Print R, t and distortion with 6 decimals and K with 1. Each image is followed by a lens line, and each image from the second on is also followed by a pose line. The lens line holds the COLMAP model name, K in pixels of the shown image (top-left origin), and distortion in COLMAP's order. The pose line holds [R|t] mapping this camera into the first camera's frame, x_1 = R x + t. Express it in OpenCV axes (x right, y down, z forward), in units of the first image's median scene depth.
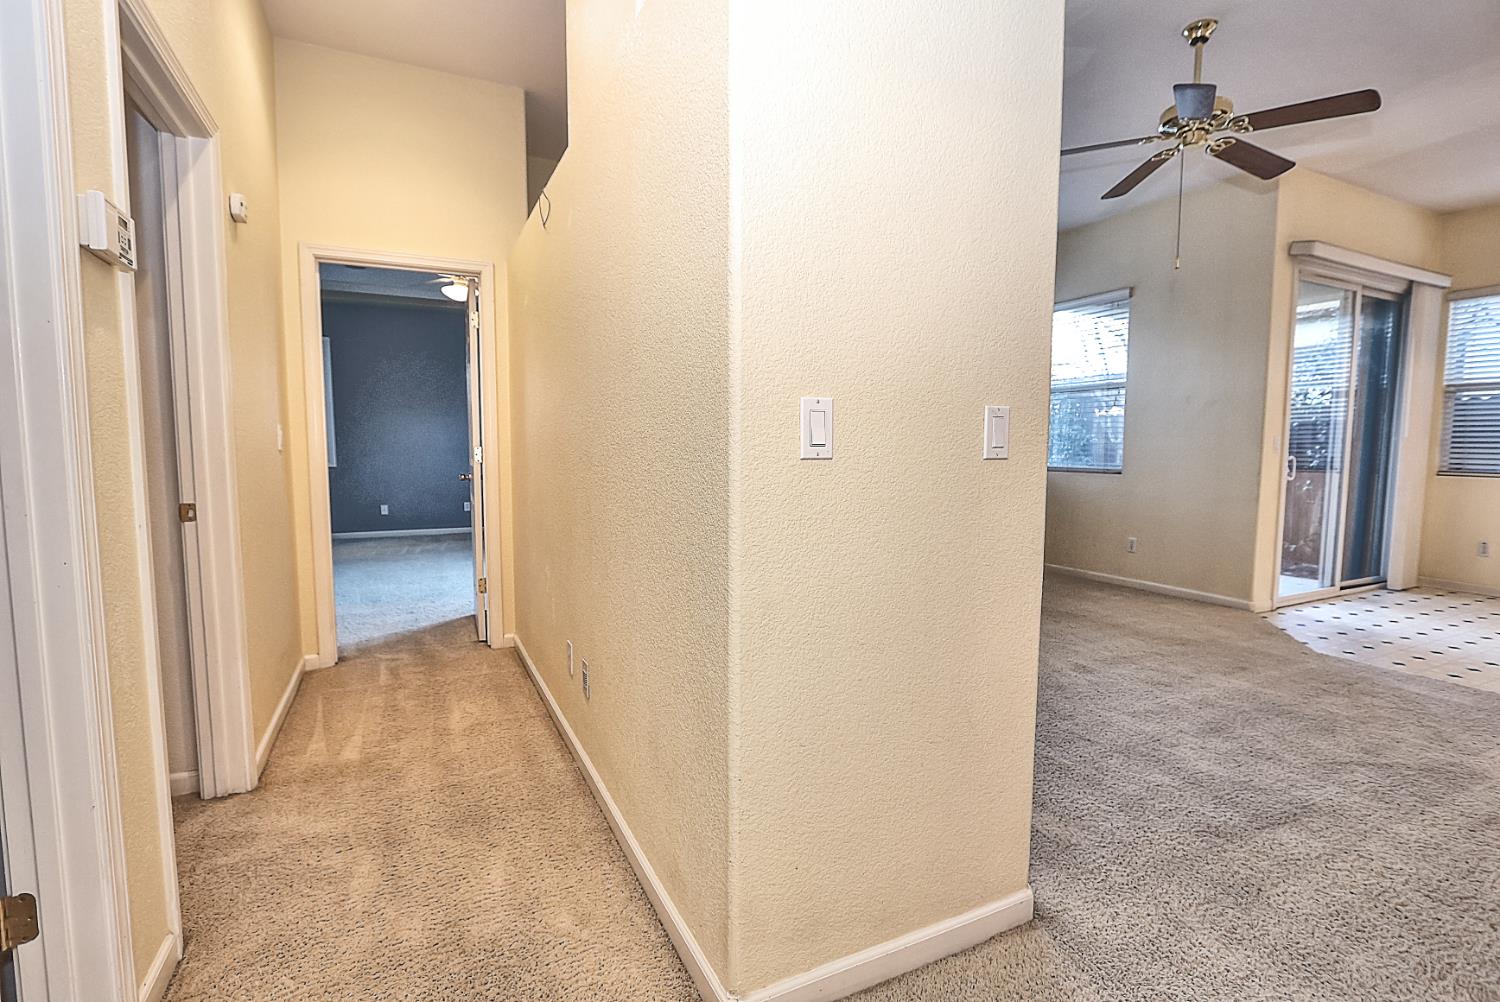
lens RADIAL K [[692.1, 0, 746.3], [0, 692.1, 505.4], [0, 0, 1]] dist [-0.012495, 0.000434]
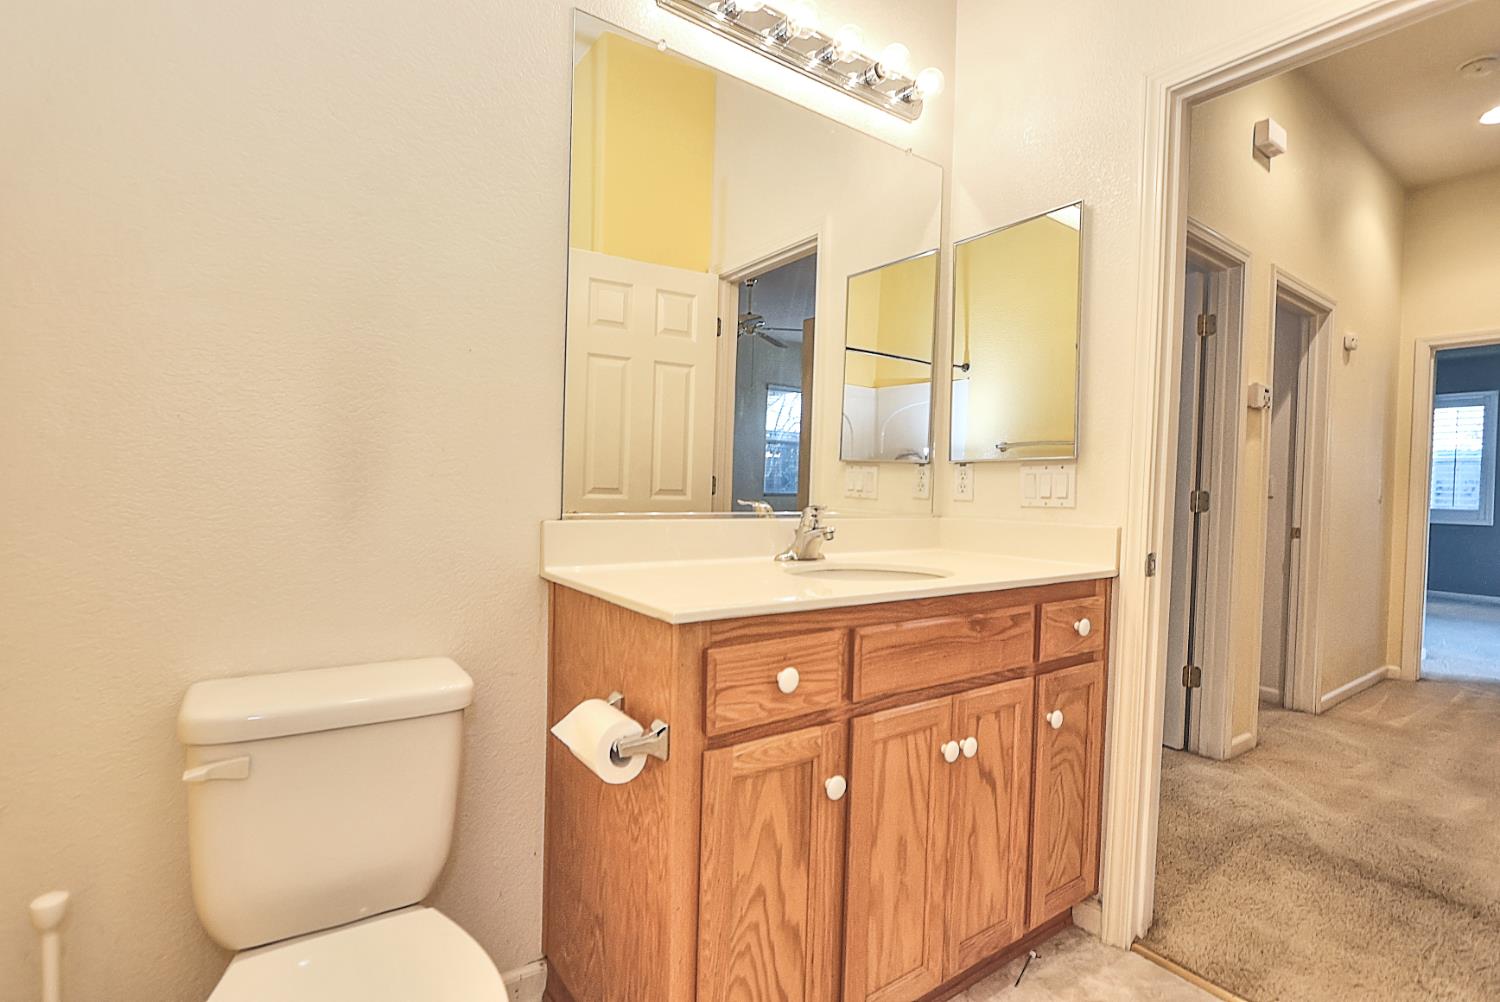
lens RADIAL K [[692.1, 0, 746.0], [0, 692.1, 501.6], [0, 0, 1]] dist [-0.012495, 0.000434]
pose [[0.157670, 0.023765, -0.987206, 0.623741], [-0.110100, 0.993900, 0.006342, 0.070964], [0.981335, 0.107692, 0.159324, -0.589261]]
